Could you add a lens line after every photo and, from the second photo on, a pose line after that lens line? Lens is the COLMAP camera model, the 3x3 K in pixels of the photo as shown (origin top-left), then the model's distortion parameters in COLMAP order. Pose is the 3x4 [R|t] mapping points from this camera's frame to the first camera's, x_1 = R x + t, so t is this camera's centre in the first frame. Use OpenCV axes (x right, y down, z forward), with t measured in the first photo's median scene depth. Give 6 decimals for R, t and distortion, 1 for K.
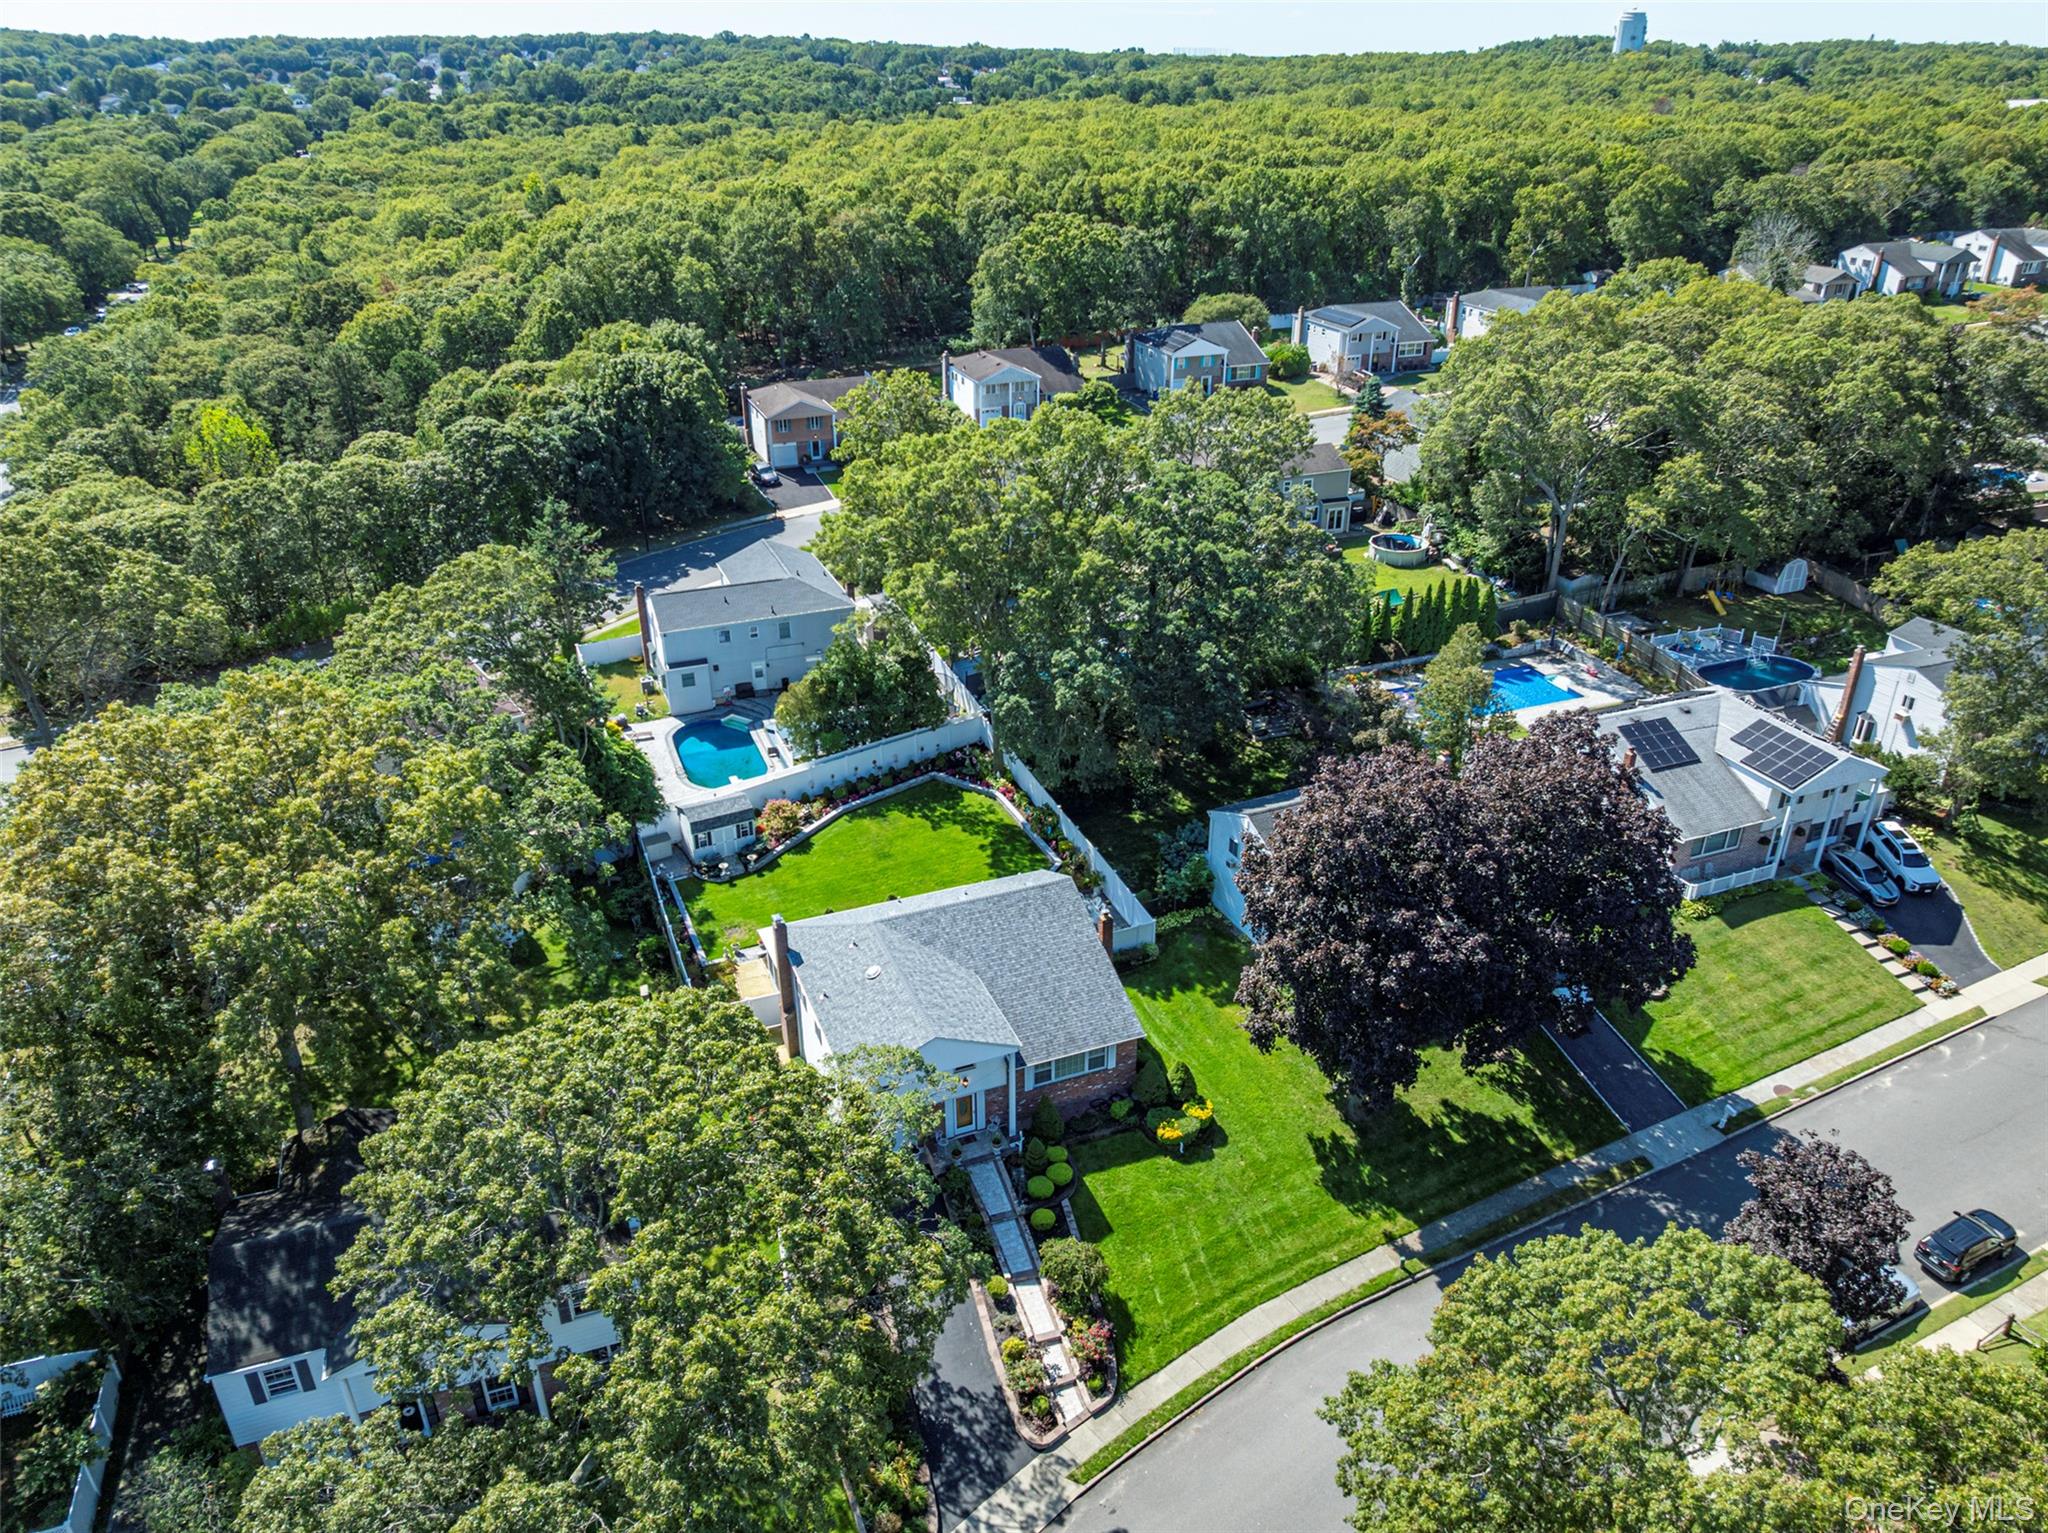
lens RADIAL K [[1457.3, 0, 1037.7], [0, 1457.3, 771.3], [0, 0, 1]] dist [-0.052606, 0.019839]
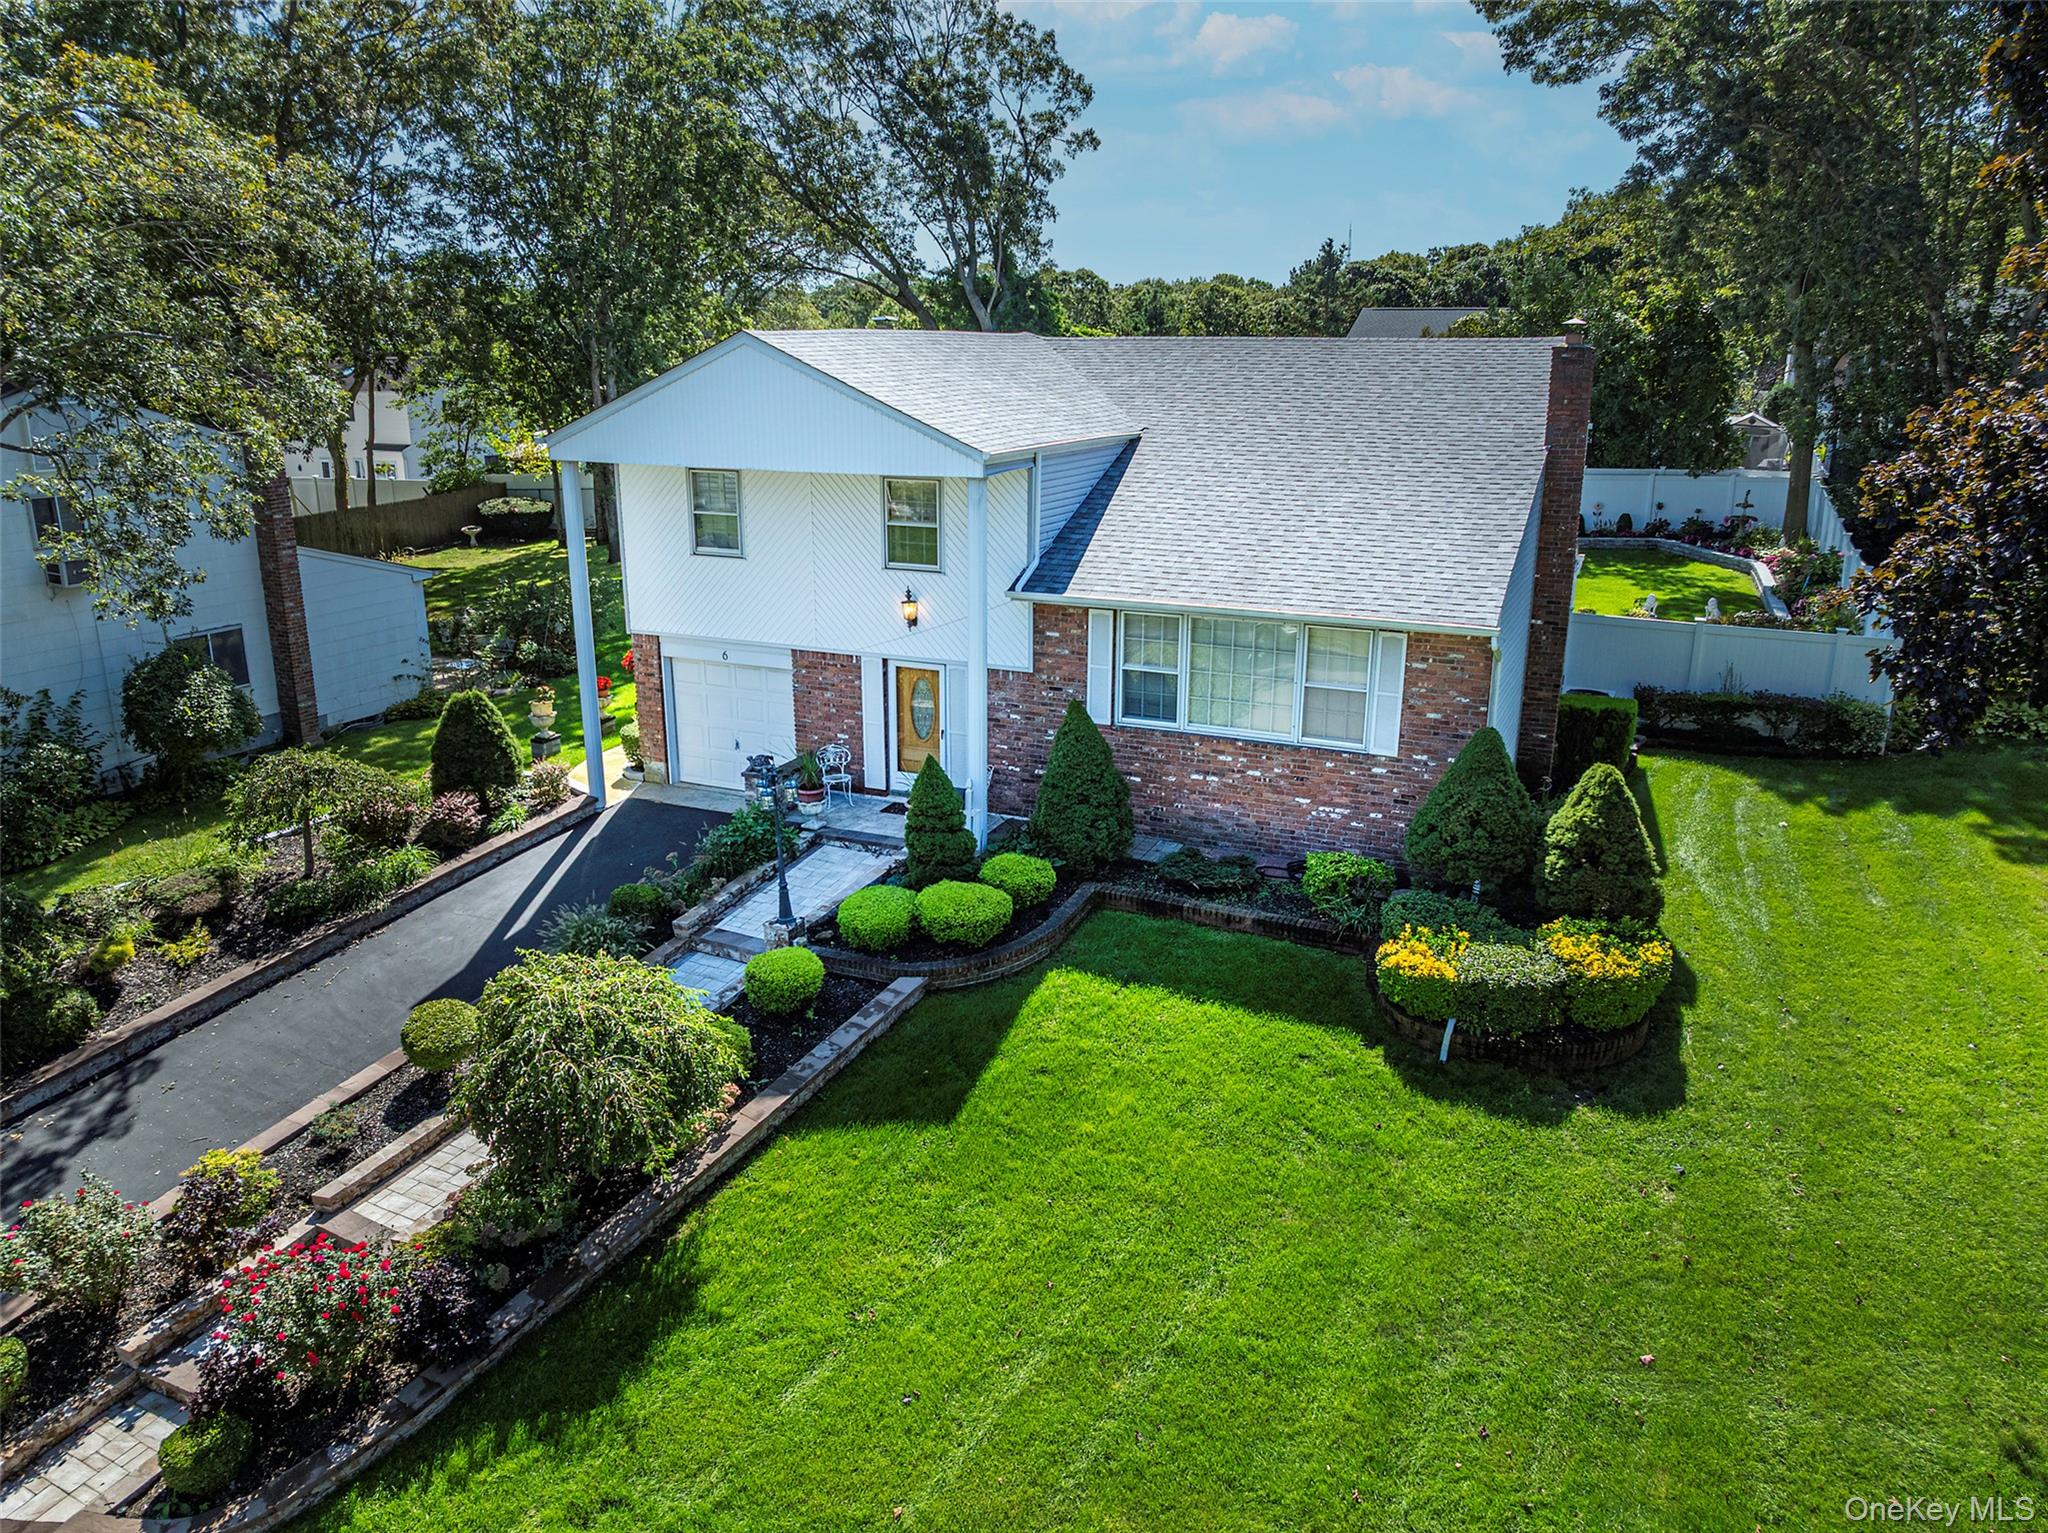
lens RADIAL K [[1457.3, 0, 1021.0], [0, 1457.3, 768.6], [0, 0, 1]] dist [-0.052606, 0.019839]
pose [[0.674847, 0.203592, -0.709317, 0.229367], [-0.330049, 0.942968, -0.043354, 0.267590], [0.660037, 0.263367, 0.703555, 0.820020]]
